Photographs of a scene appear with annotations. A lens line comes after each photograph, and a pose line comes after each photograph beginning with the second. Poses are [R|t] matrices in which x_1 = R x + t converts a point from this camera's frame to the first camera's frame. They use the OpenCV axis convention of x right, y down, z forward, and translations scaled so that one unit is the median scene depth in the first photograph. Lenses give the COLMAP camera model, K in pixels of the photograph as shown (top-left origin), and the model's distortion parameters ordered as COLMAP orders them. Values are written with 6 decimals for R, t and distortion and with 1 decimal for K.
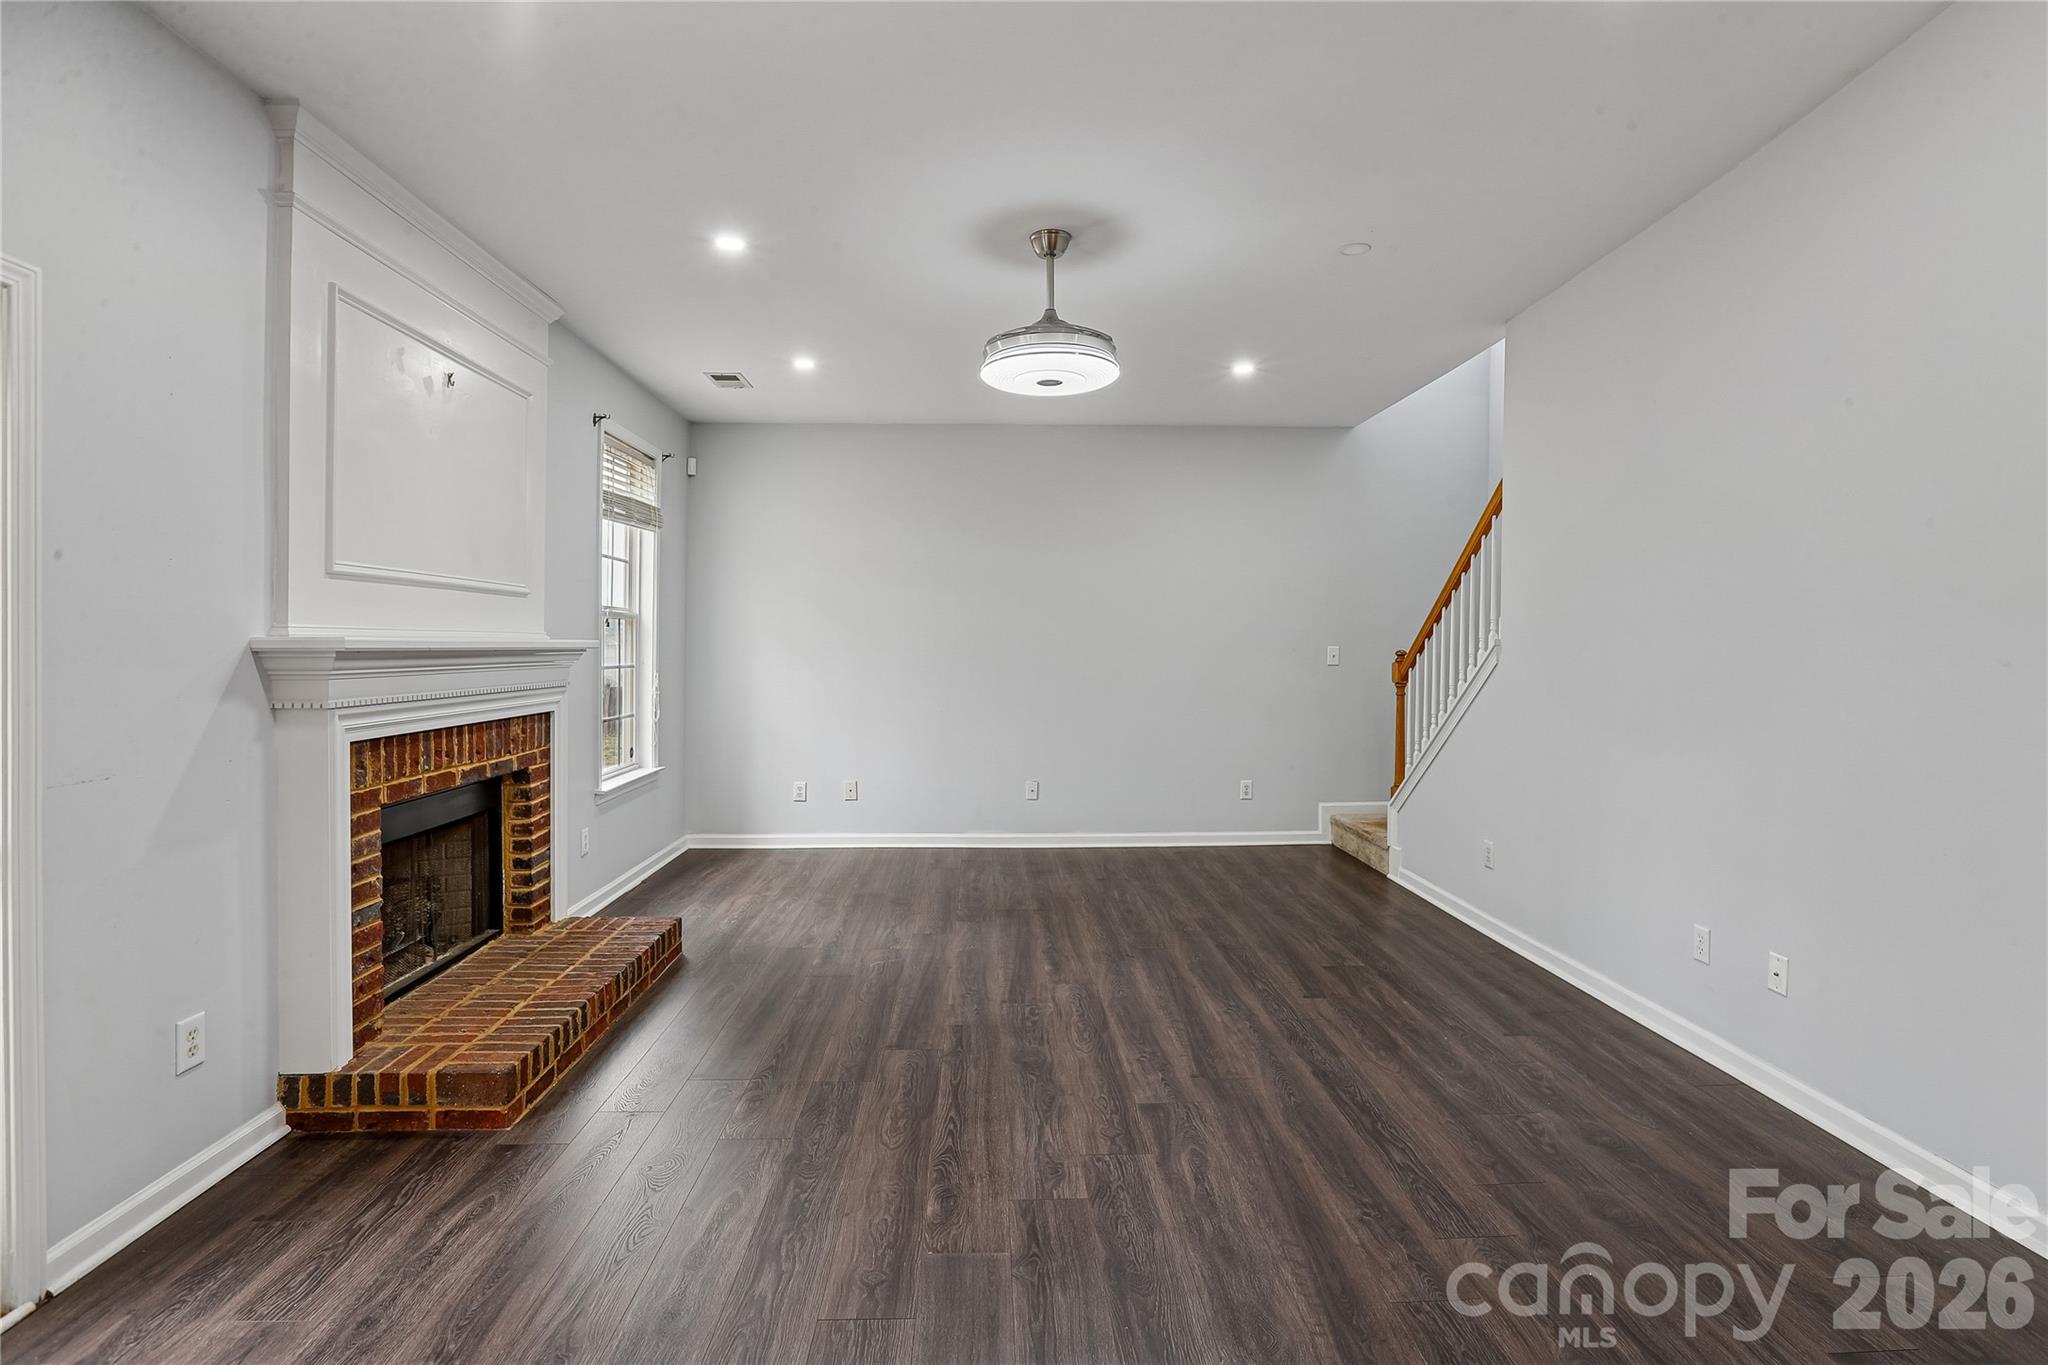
lens RADIAL K [[974.2, 0, 1033.1], [0, 974.2, 638.2], [0, 0, 1]] dist [-0.045020, 0.021572]
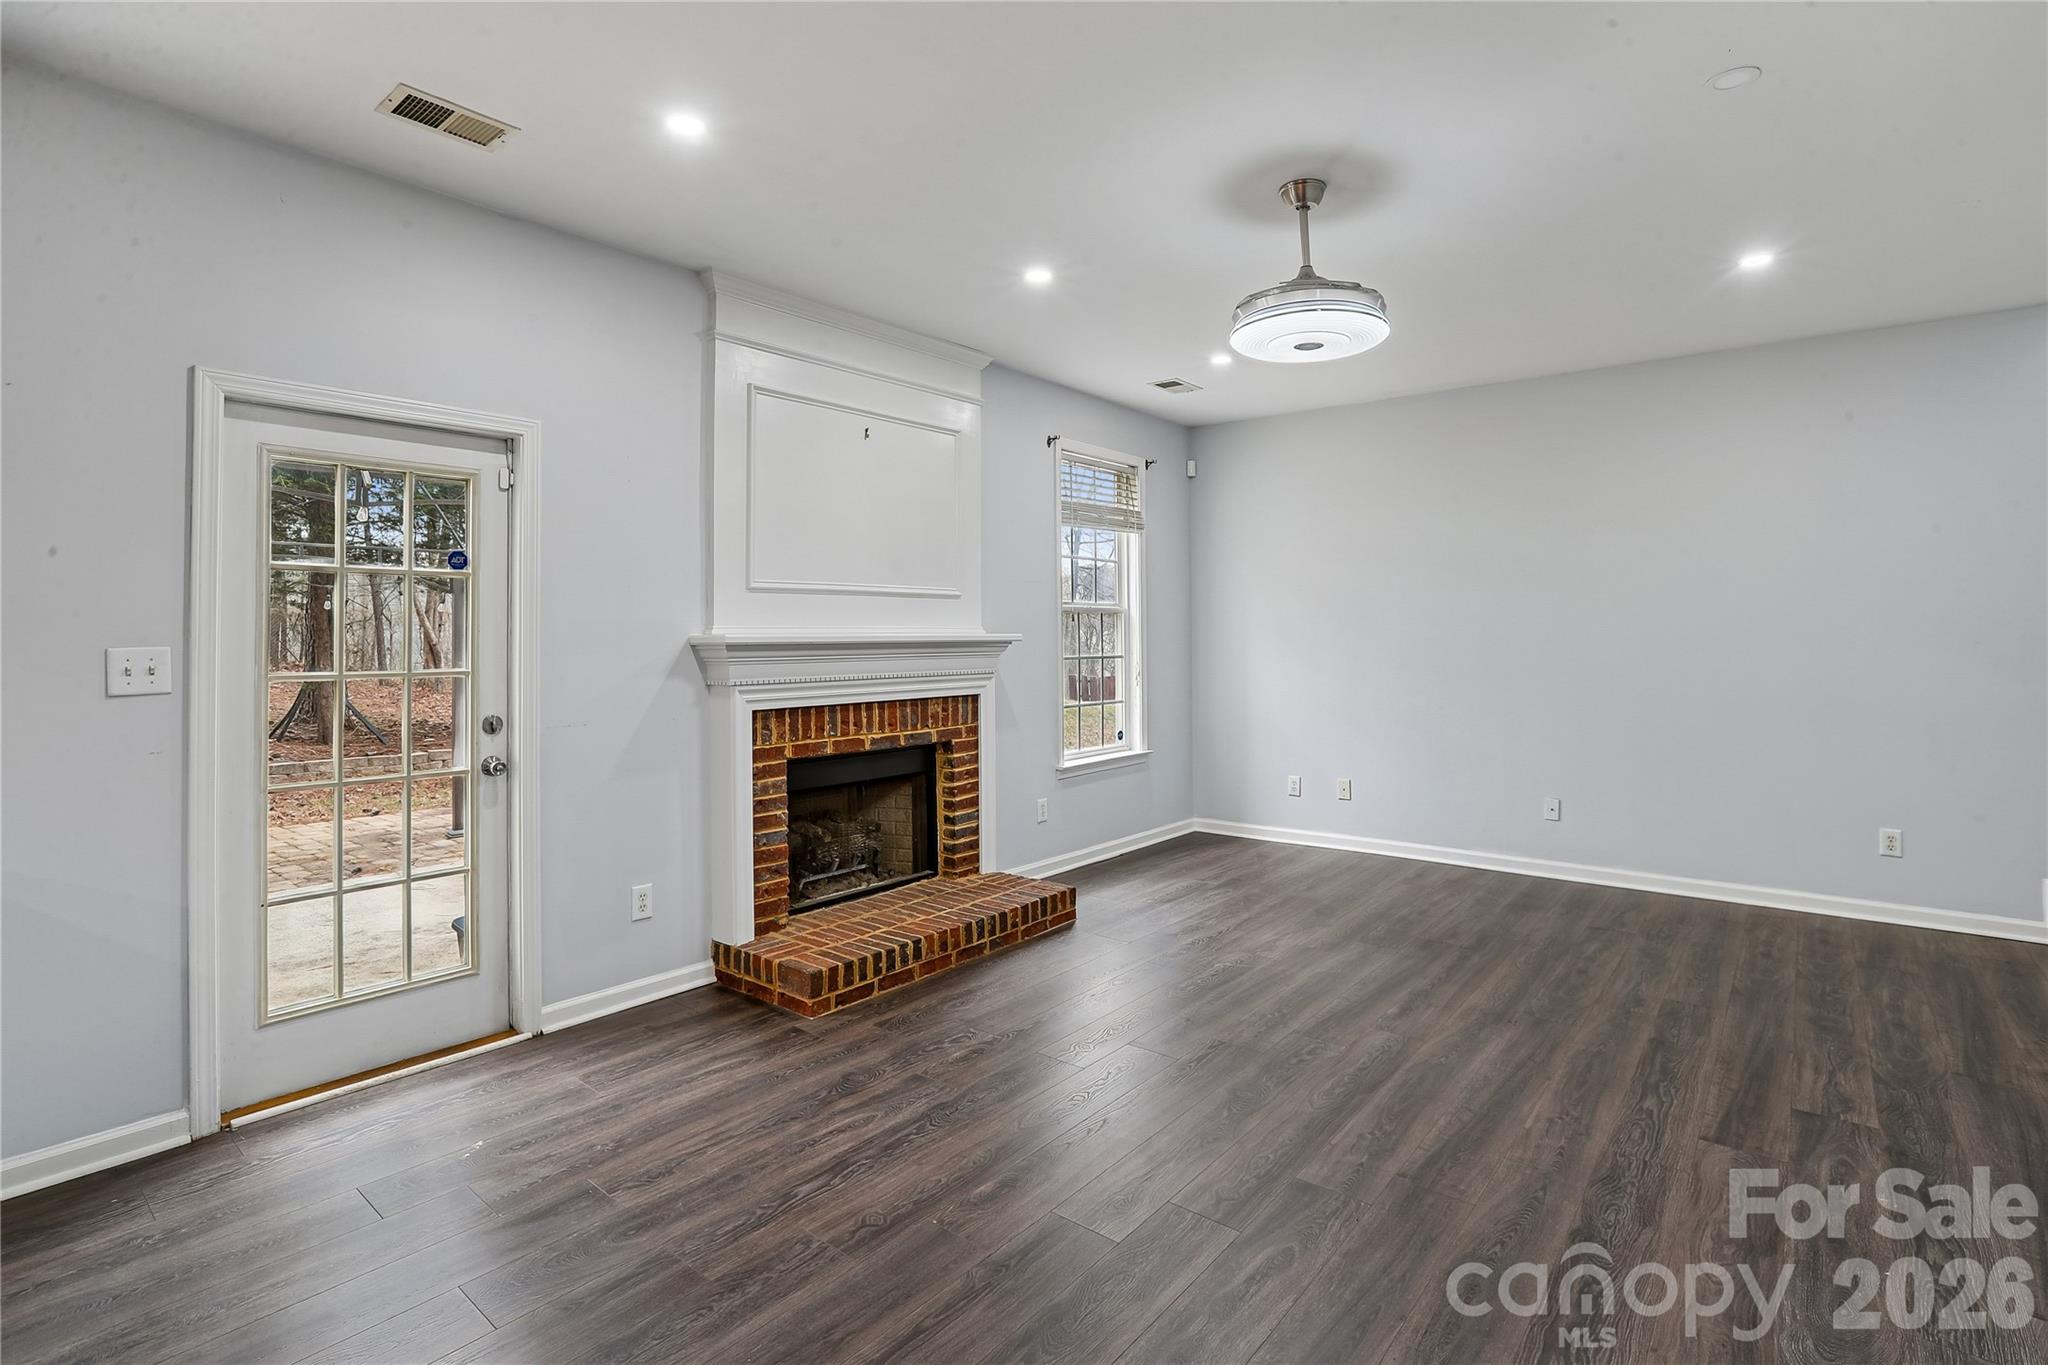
lens RADIAL K [[978.9, 0, 1039.5], [0, 978.9, 604.8], [0, 0, 1]] dist [-0.049651, 0.022507]
pose [[0.742121, -0.031565, -0.669523, 0.464154], [0.014535, 0.999413, -0.031007, 0.004796], [0.670109, 0.013279, 0.742144, 0.196338]]
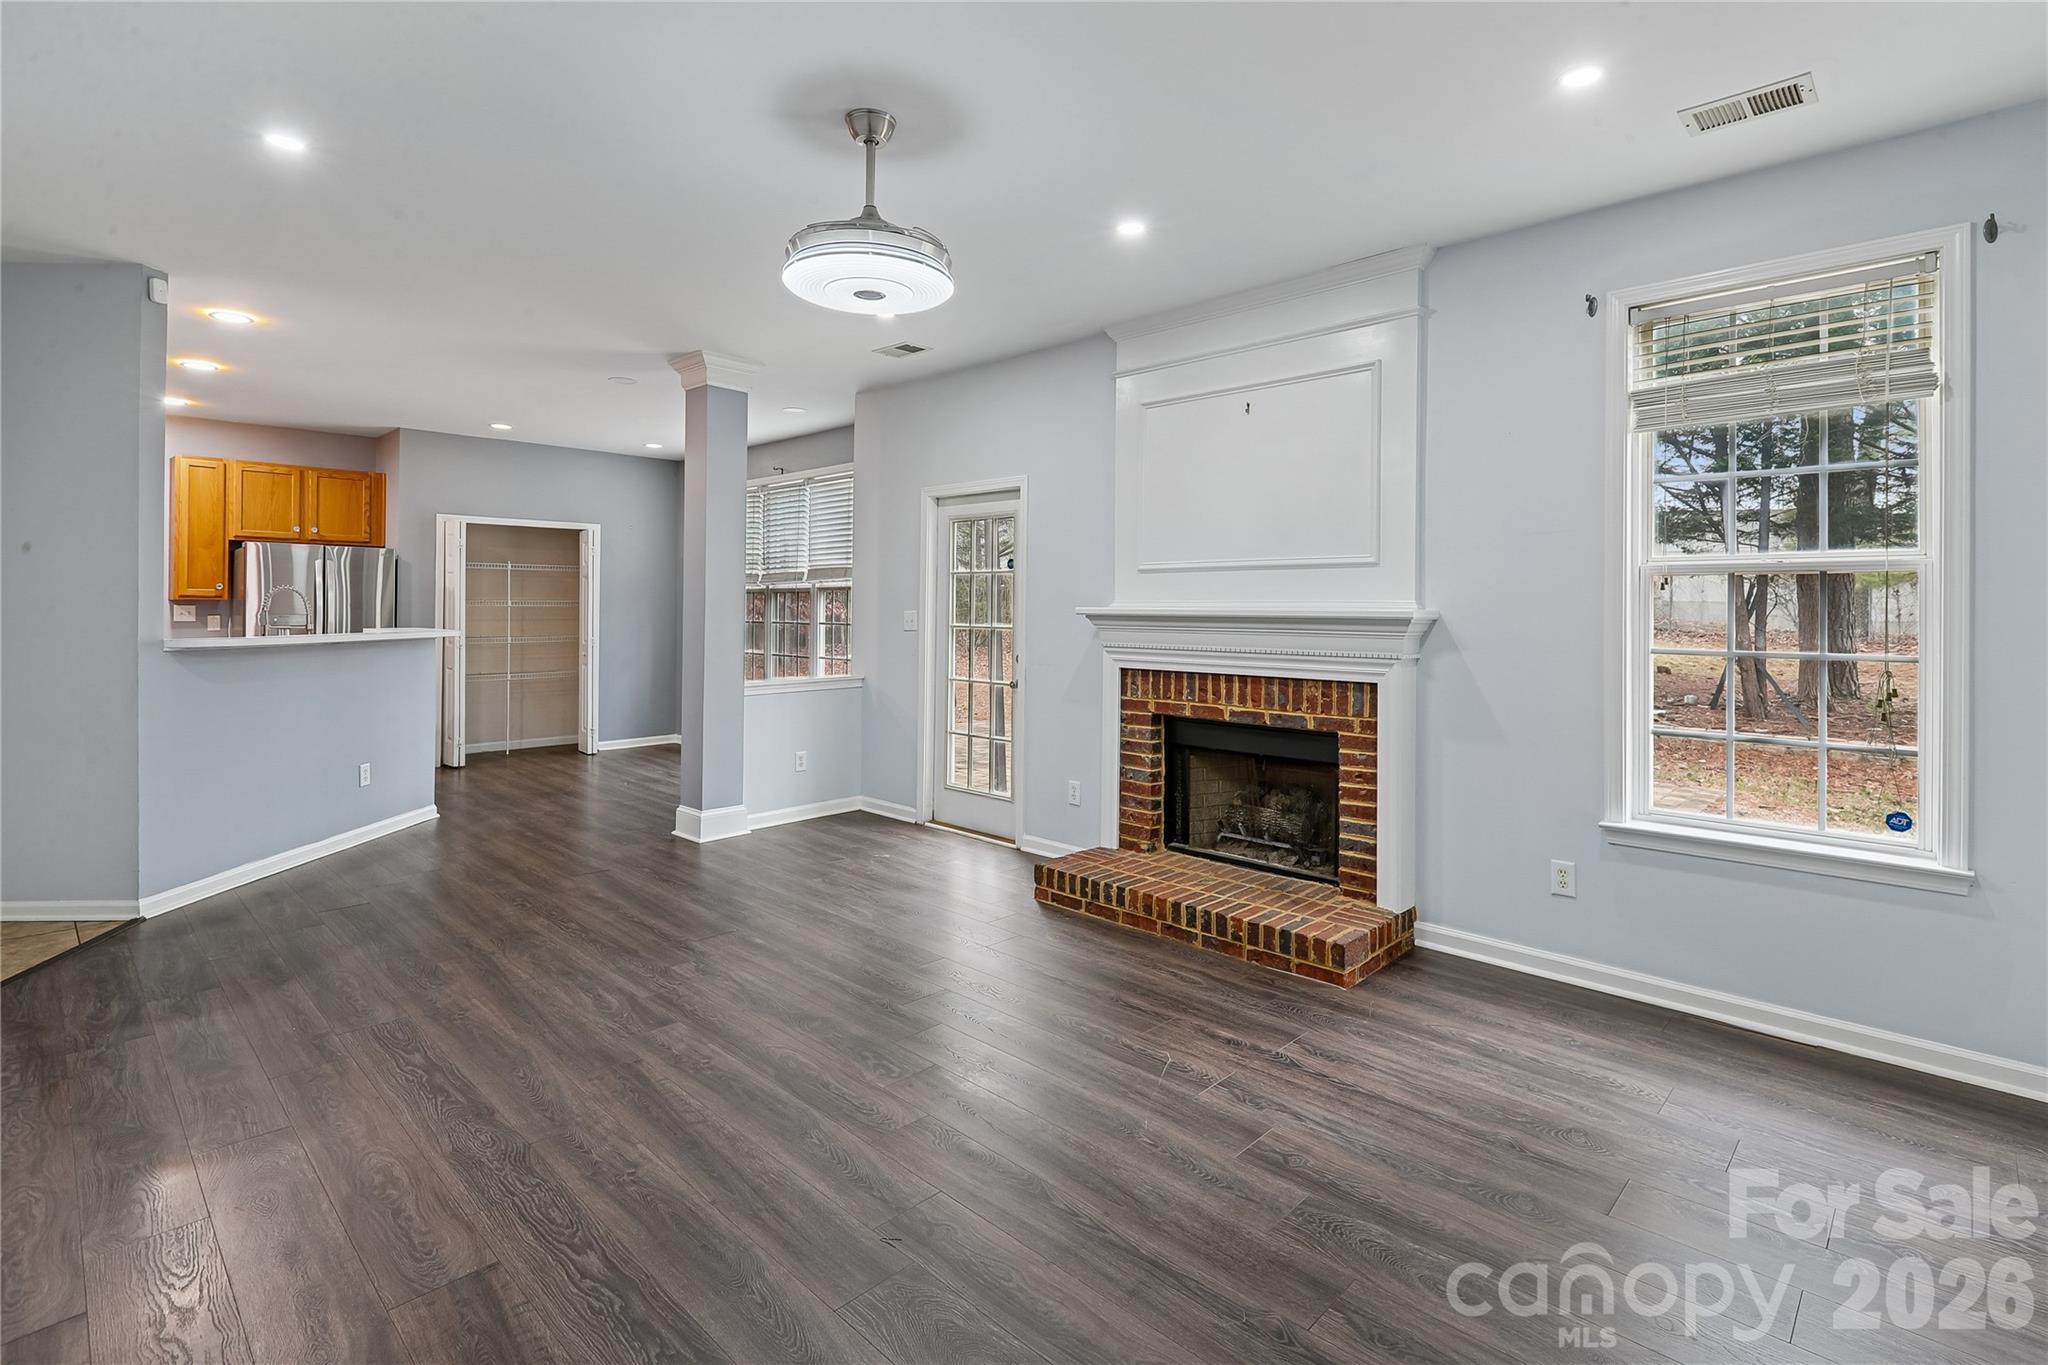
lens RADIAL K [[950.8, 0, 1043.1], [0, 950.8, 609.1], [0, 0, 1]] dist [0.001614, 0.000828]
pose [[-0.723475, -0.015165, -0.690184, 0.499963], [-0.008571, 0.999879, -0.012985, 0.021722], [0.690298, -0.003479, -0.723517, 1.842620]]
